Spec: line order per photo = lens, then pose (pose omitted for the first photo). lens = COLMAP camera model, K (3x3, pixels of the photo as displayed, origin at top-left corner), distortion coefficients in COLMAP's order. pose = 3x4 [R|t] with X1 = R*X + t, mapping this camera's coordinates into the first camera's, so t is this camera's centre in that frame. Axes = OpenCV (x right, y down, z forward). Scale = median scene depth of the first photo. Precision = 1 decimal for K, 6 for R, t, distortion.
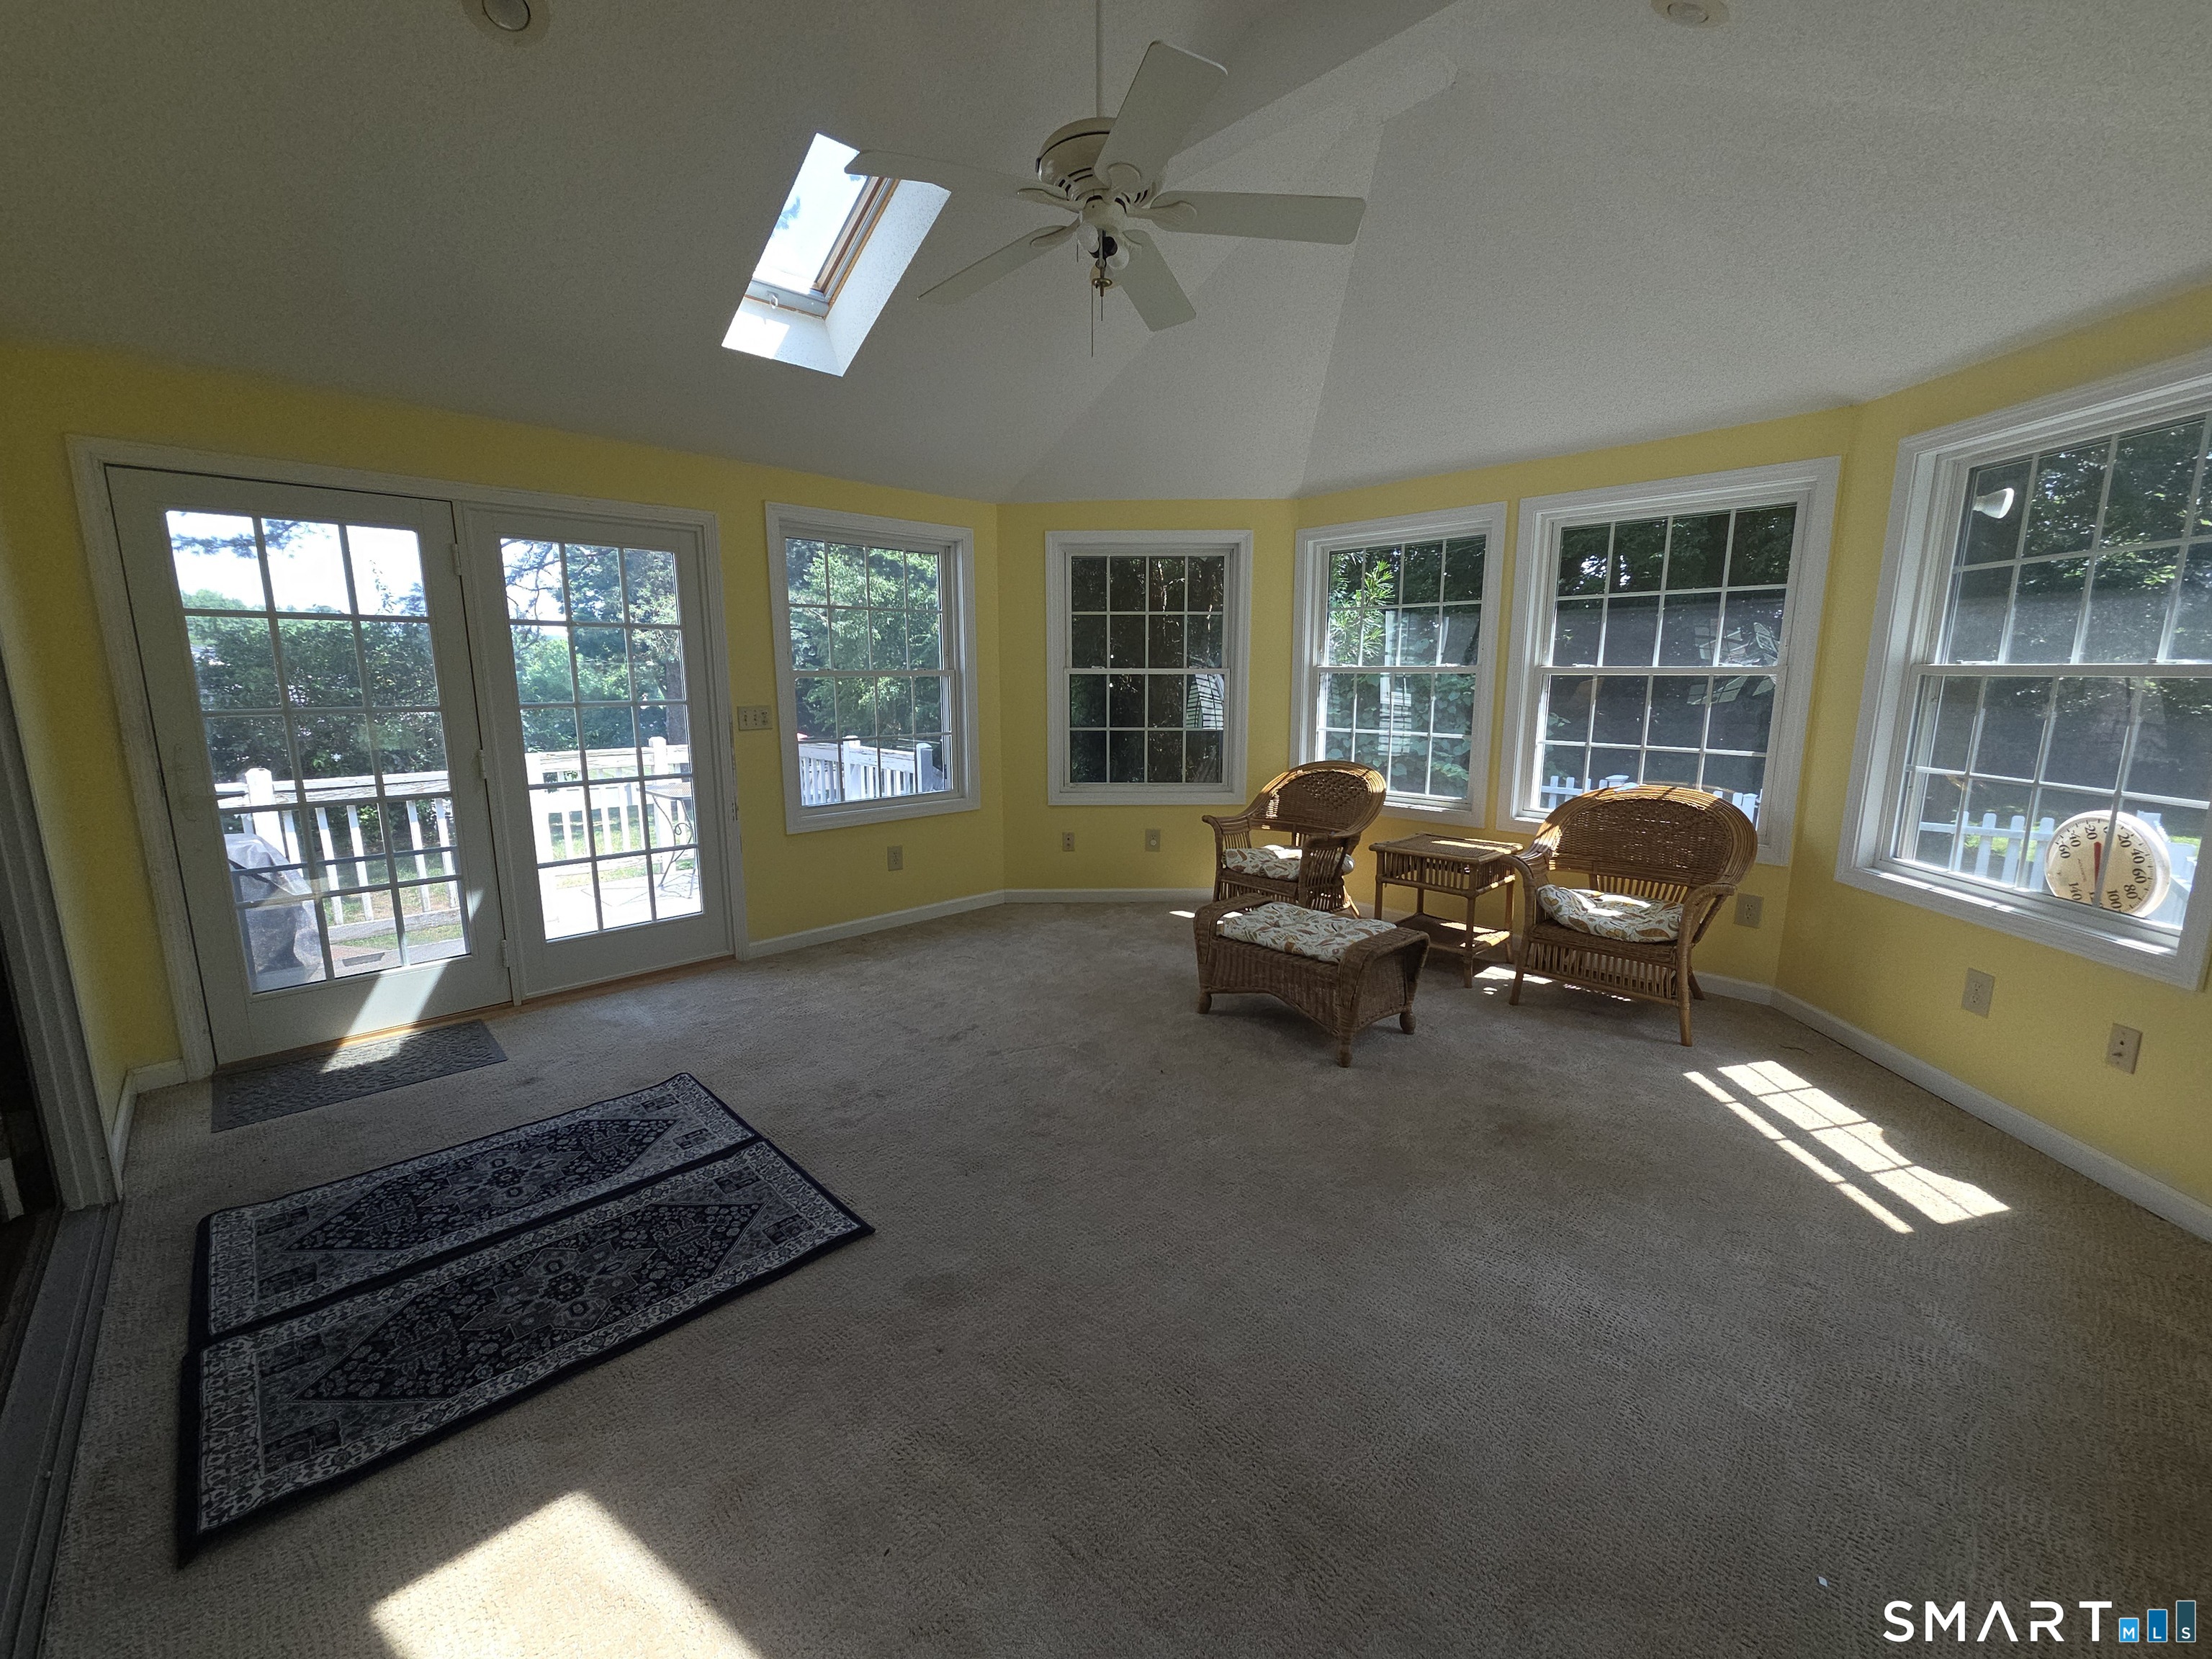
lens RADIAL K [[893.4, 0, 1103.4], [0, 893.4, 820.2], [0, 0, 1]] dist [0.005509, 0.000549]
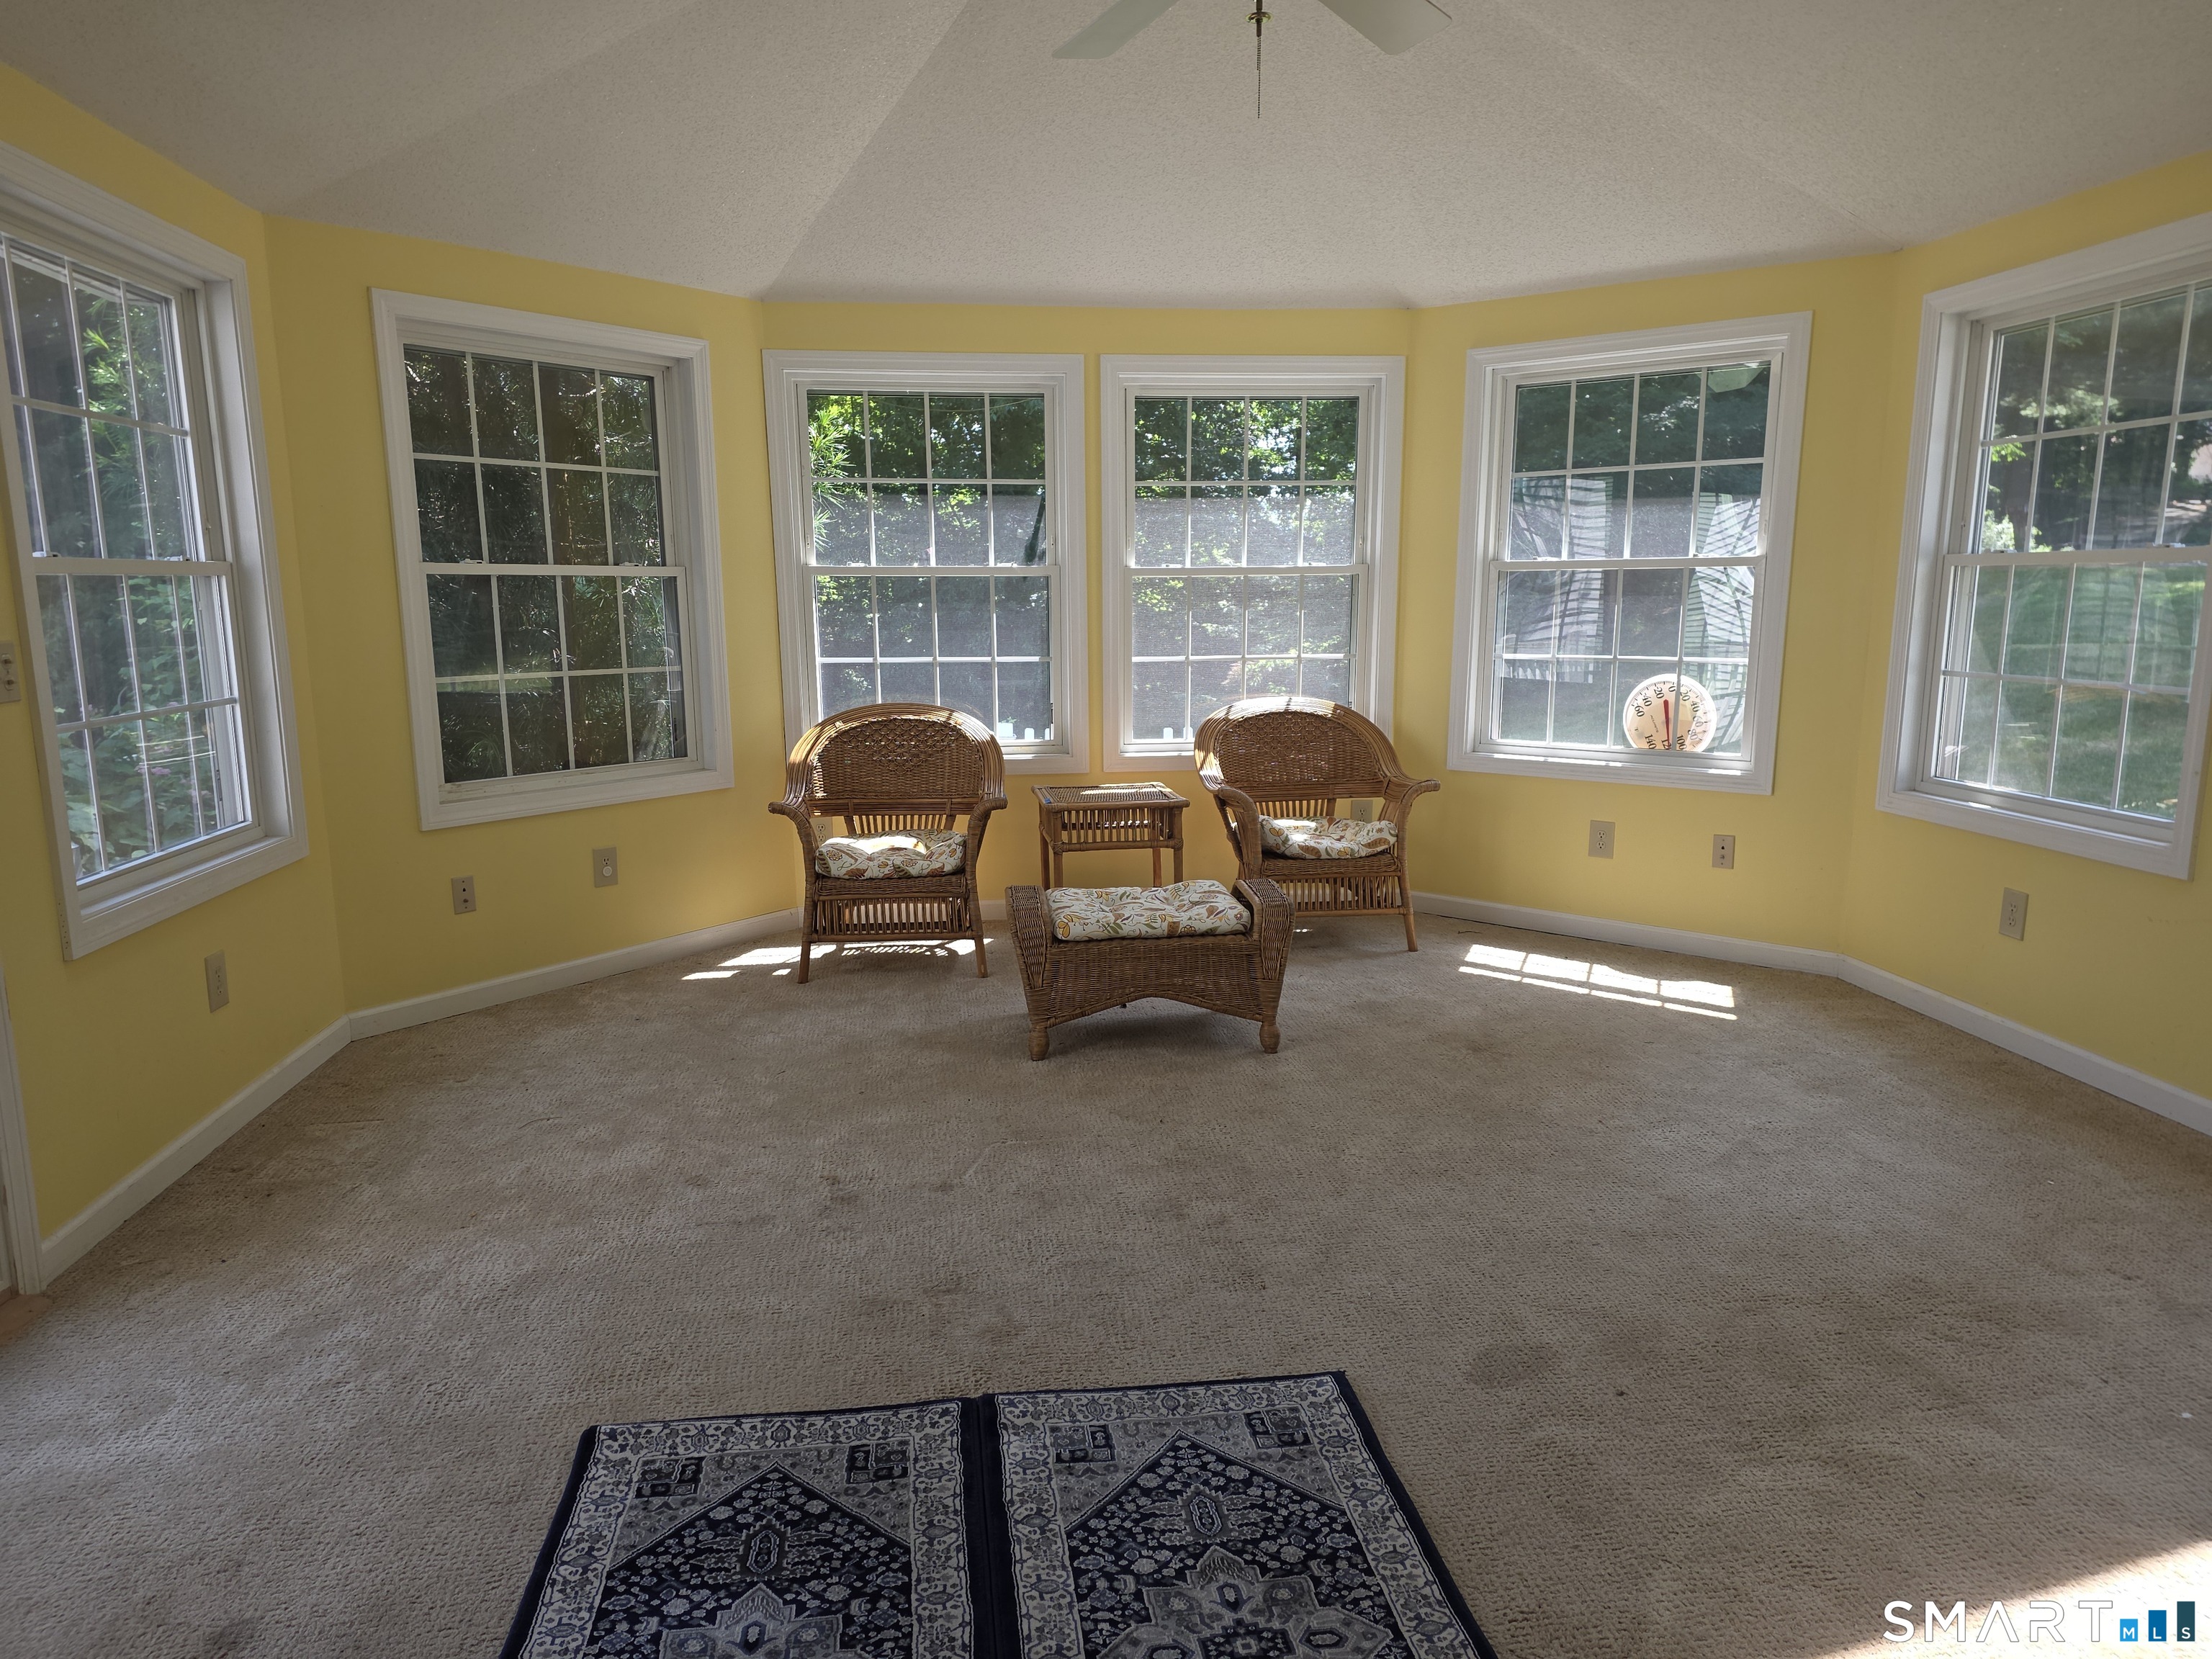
lens RADIAL K [[1439.8, 0, 1096.1], [0, 1439.8, 834.0], [0, 0, 1]] dist [0.059061, -0.003743]
pose [[0.609660, -0.137631, 0.780623, -0.760438], [0.138216, 0.988182, 0.066281, -0.026769], [-0.780520, 0.067485, 0.621477, 0.282373]]
